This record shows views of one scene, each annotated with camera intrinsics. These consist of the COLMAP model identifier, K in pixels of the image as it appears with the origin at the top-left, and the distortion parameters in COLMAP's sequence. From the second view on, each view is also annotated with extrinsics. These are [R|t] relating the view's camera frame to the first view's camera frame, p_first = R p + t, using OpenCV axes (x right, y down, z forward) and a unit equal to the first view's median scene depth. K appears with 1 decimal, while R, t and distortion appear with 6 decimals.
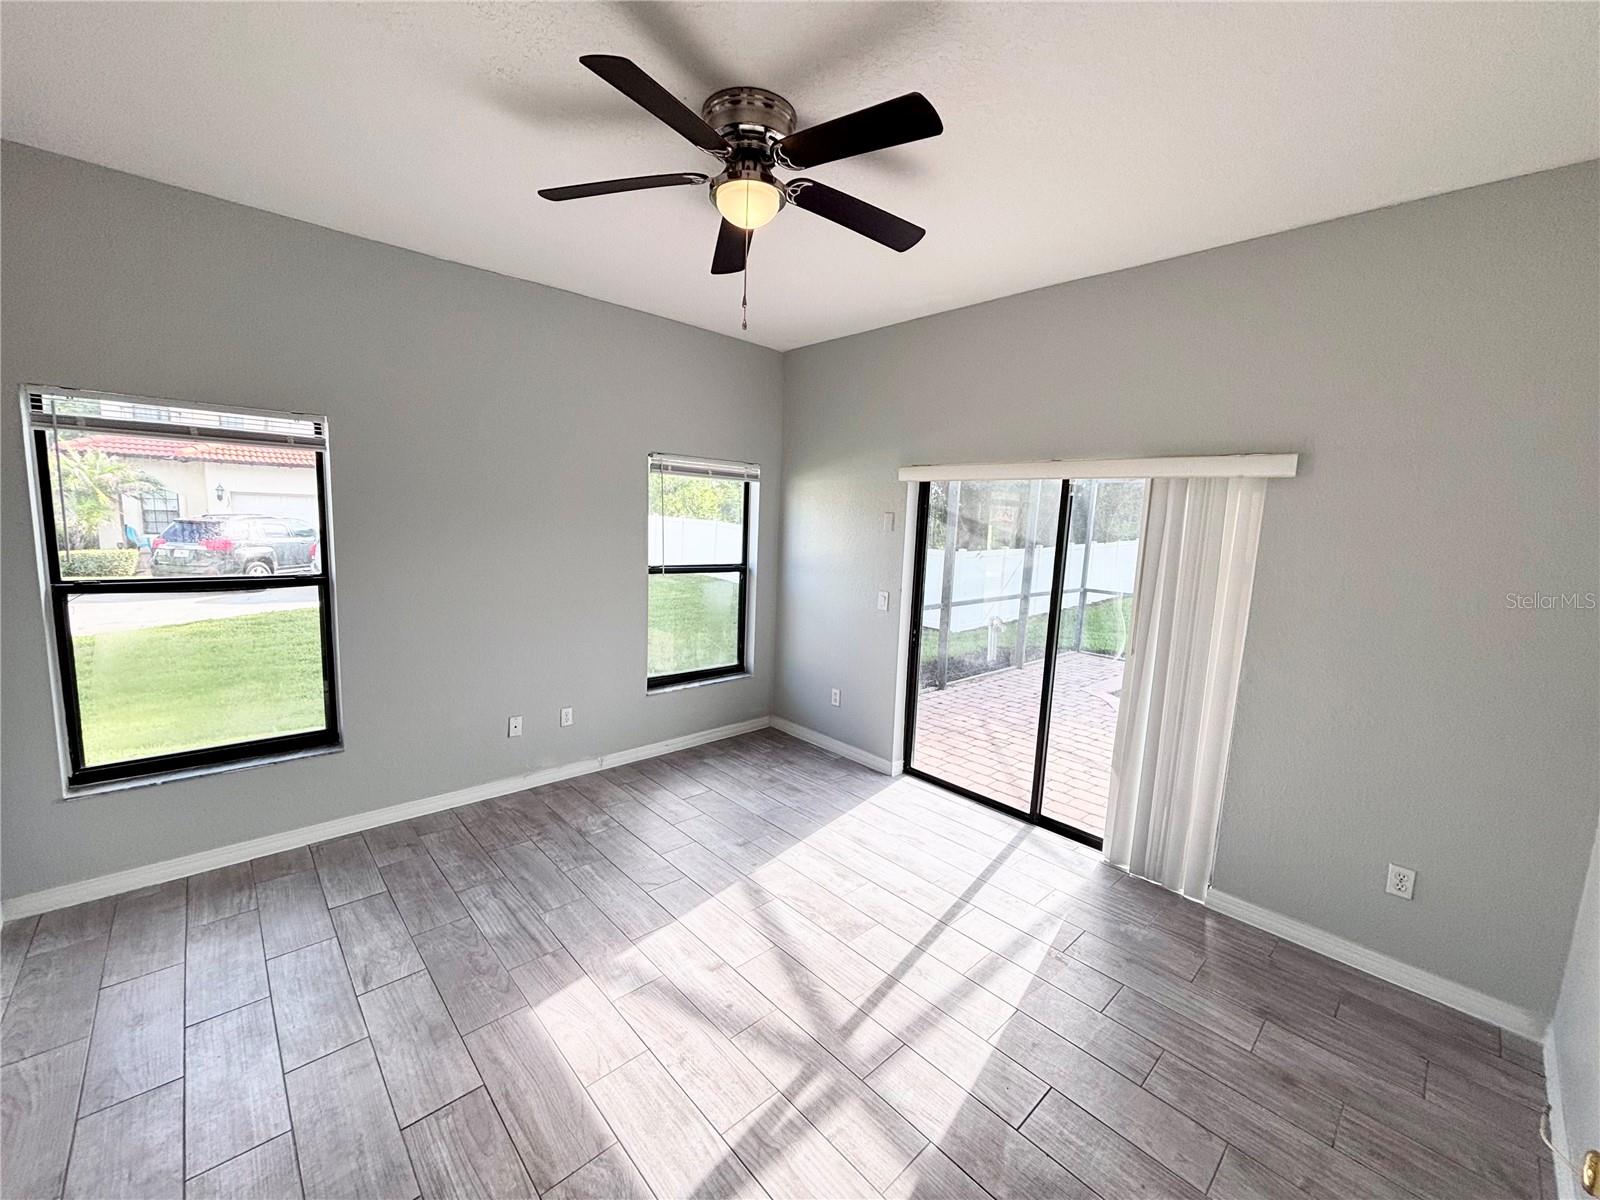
lens RADIAL K [[644.6, 0, 797.7], [0, 644.6, 600.1], [0, 0, 1]] dist [-0.001770, -0.000178]
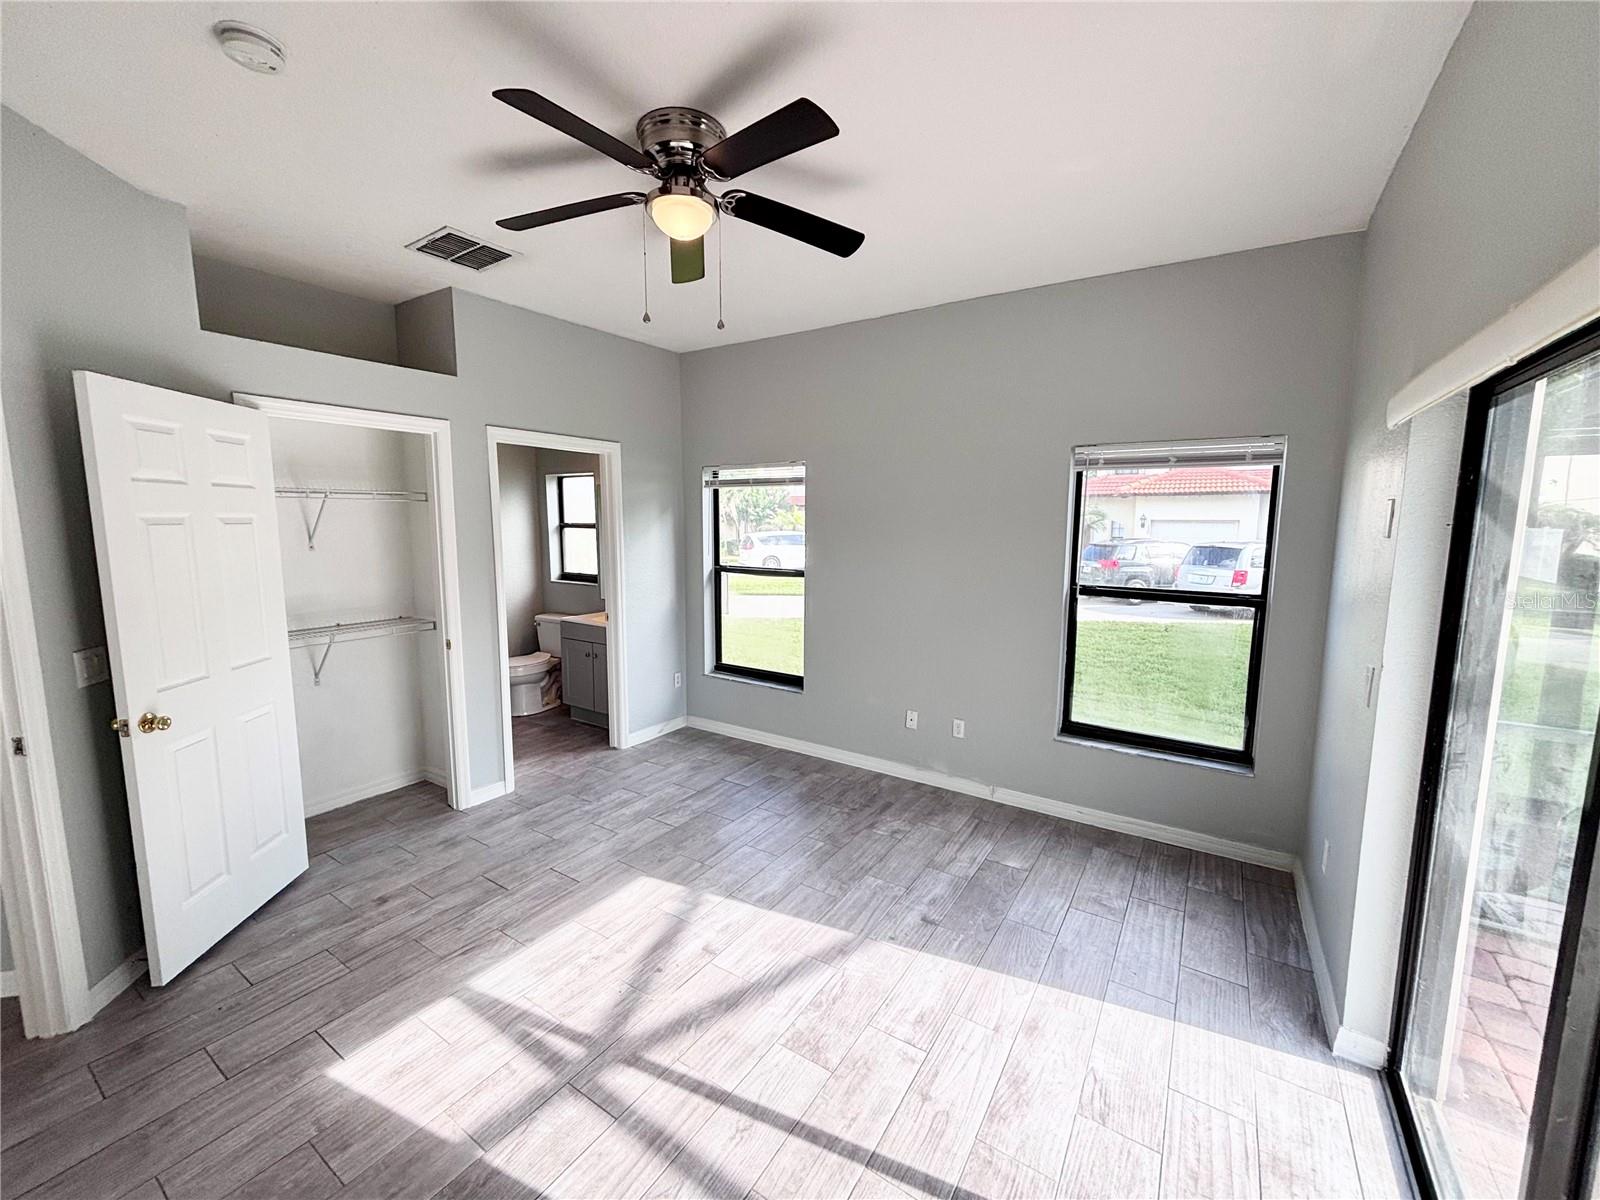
lens RADIAL K [[645.8, 0, 802.4], [0, 645.8, 575.8], [0, 0, 1]] dist [-0.008102, -0.000170]
pose [[0.246409, 0.053722, -0.967676, 0.682263], [-0.127349, 0.991600, 0.022622, -0.058091], [0.960763, 0.117658, 0.251180, 0.622133]]
